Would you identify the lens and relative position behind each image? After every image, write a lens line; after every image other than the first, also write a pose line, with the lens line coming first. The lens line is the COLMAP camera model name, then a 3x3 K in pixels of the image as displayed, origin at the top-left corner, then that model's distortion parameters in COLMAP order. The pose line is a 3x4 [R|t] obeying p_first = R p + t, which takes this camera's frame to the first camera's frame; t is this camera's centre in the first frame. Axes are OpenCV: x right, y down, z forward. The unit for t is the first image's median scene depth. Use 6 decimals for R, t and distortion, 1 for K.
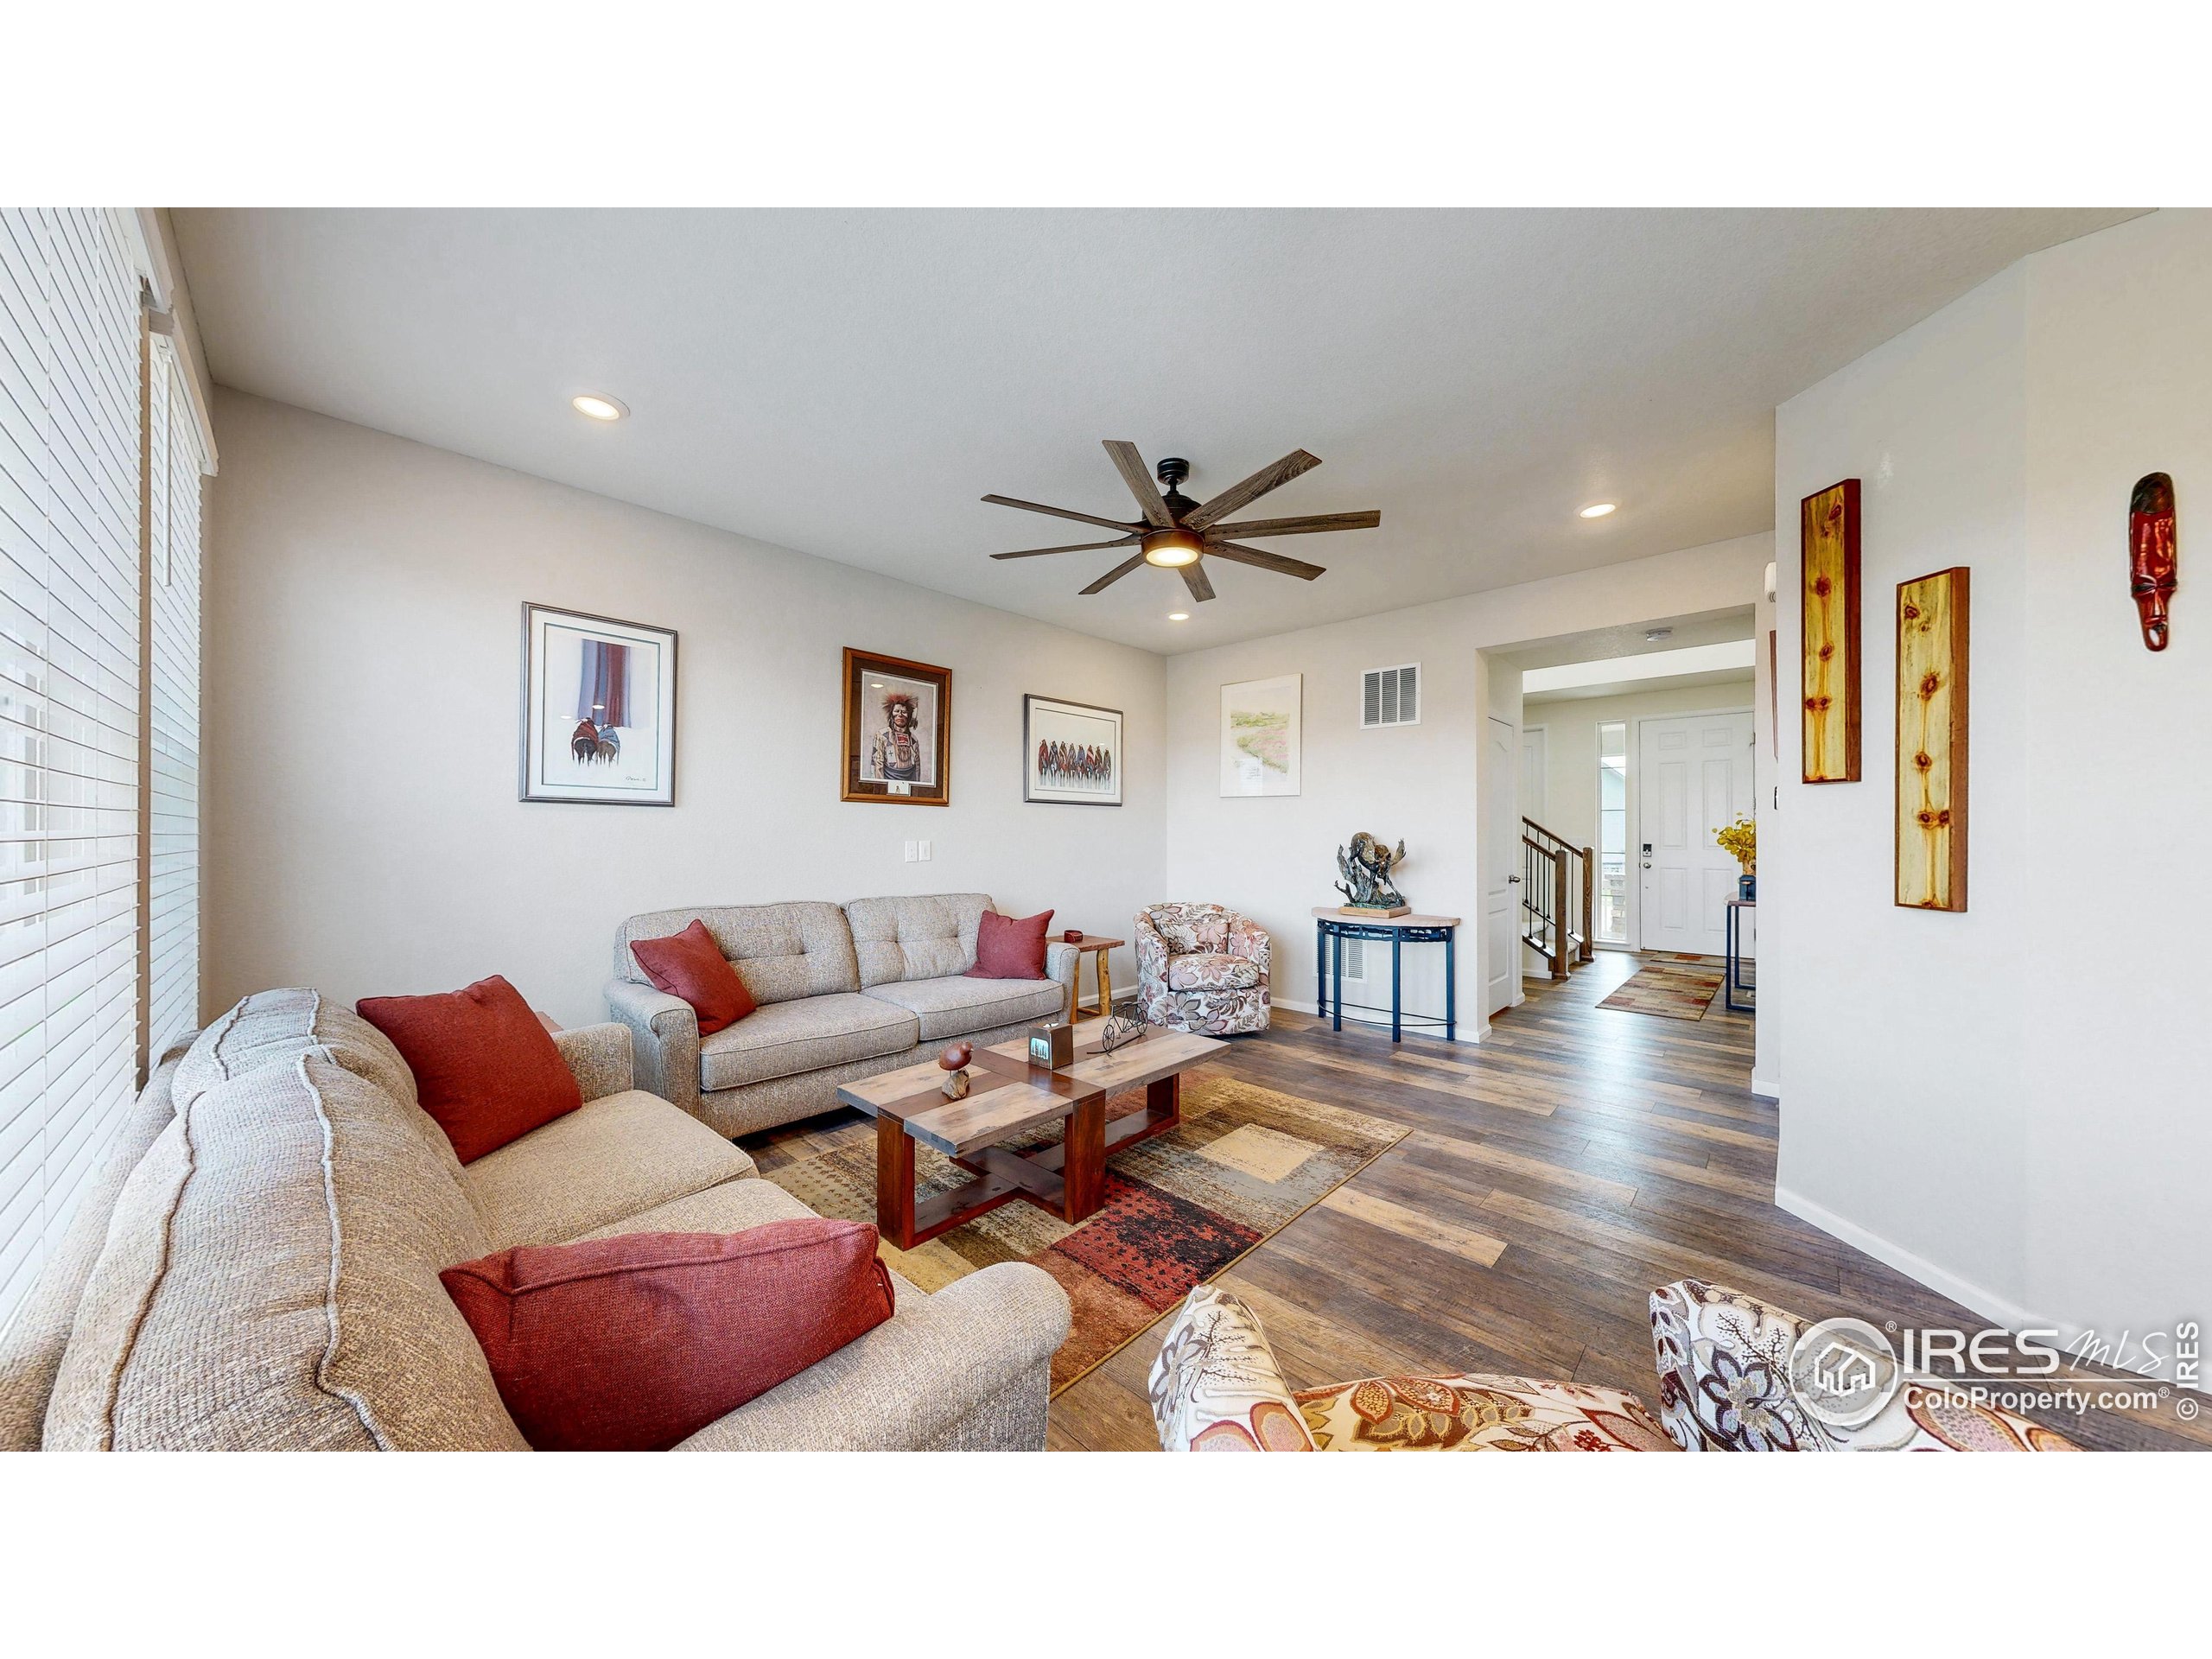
lens RADIAL K [[734.6, 0, 1105.6], [0, 734.6, 832.1], [0, 0, 1]] dist [0.000133, -0.000090]
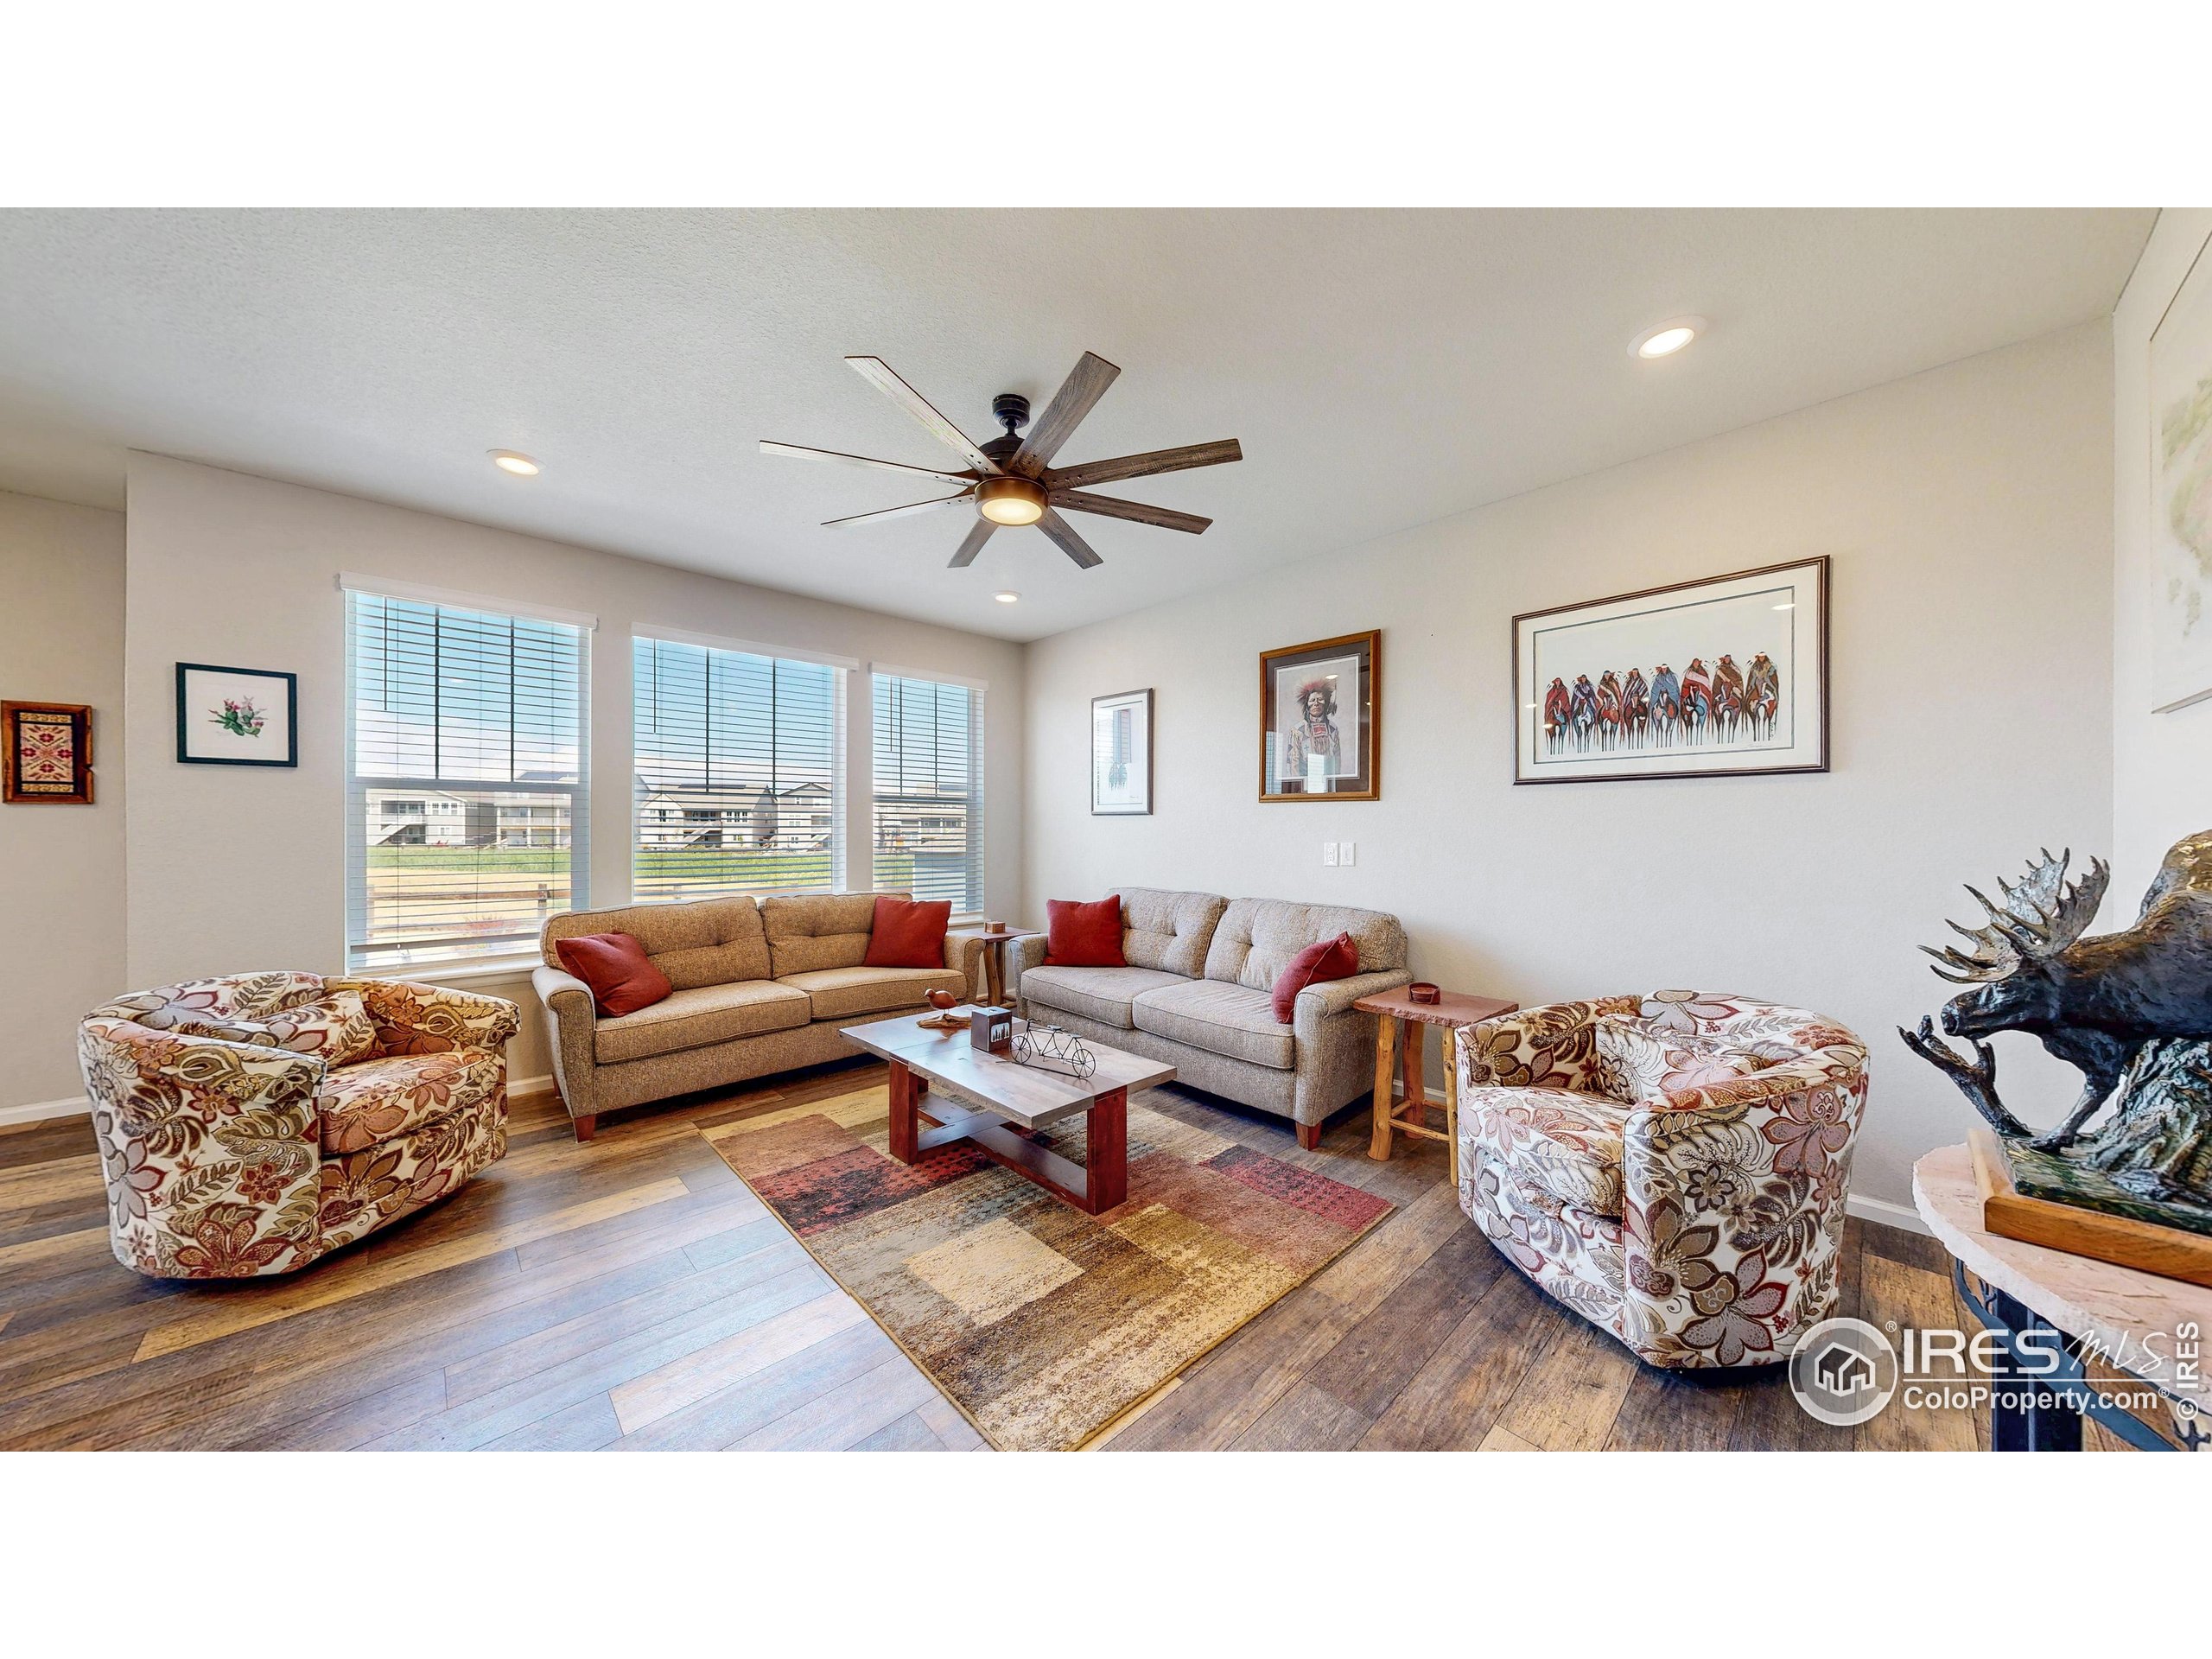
lens RADIAL K [[734.6, 0, 1105.6], [0, 734.6, 832.1], [0, 0, 1]] dist [0.000133, -0.000090]
pose [[-0.056944, -0.002536, -0.998374, 0.643204], [0.001351, 0.999996, -0.002618, 0.001490], [0.998376, -0.001498, -0.056940, 0.792645]]
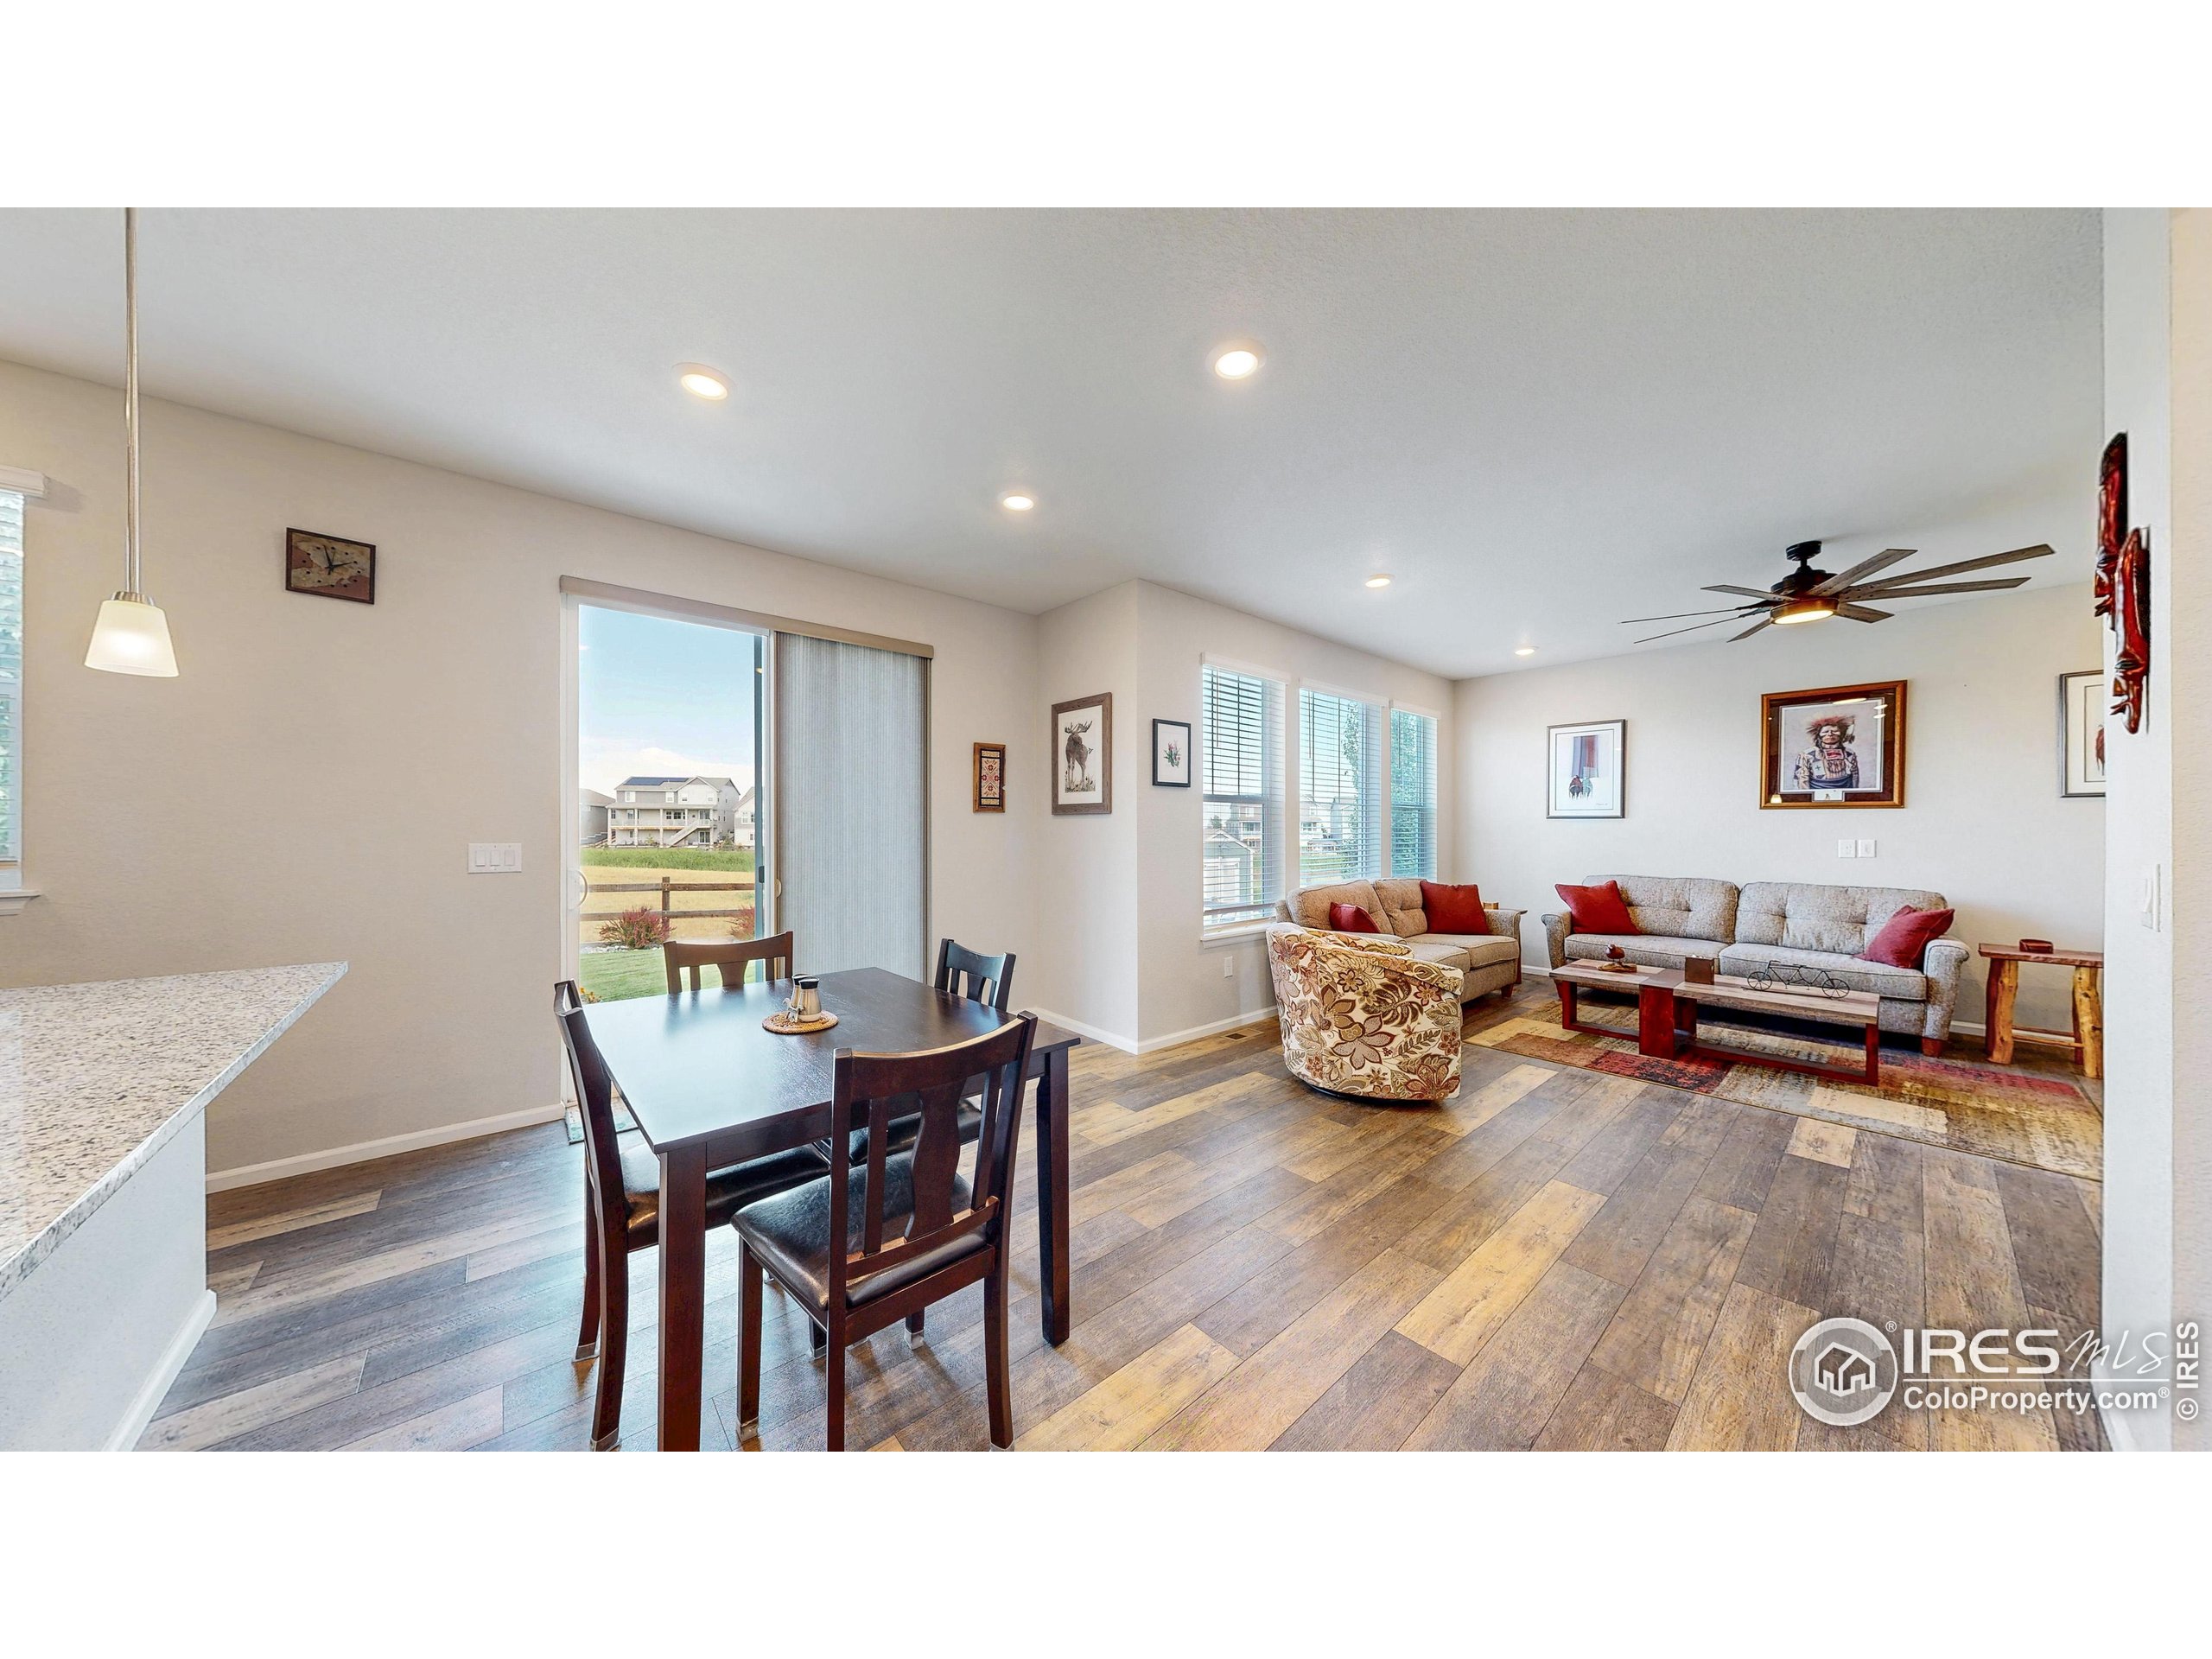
lens RADIAL K [[697.1, 0, 1099.4], [0, 697.1, 832.0], [0, 0, 1]] dist [-0.000336, 0.000010]
pose [[-0.108543, -0.001963, -0.994090, 0.981069], [0.000947, 0.999997, -0.002078, 0.000824], [0.994091, -0.001167, -0.108541, -0.061840]]
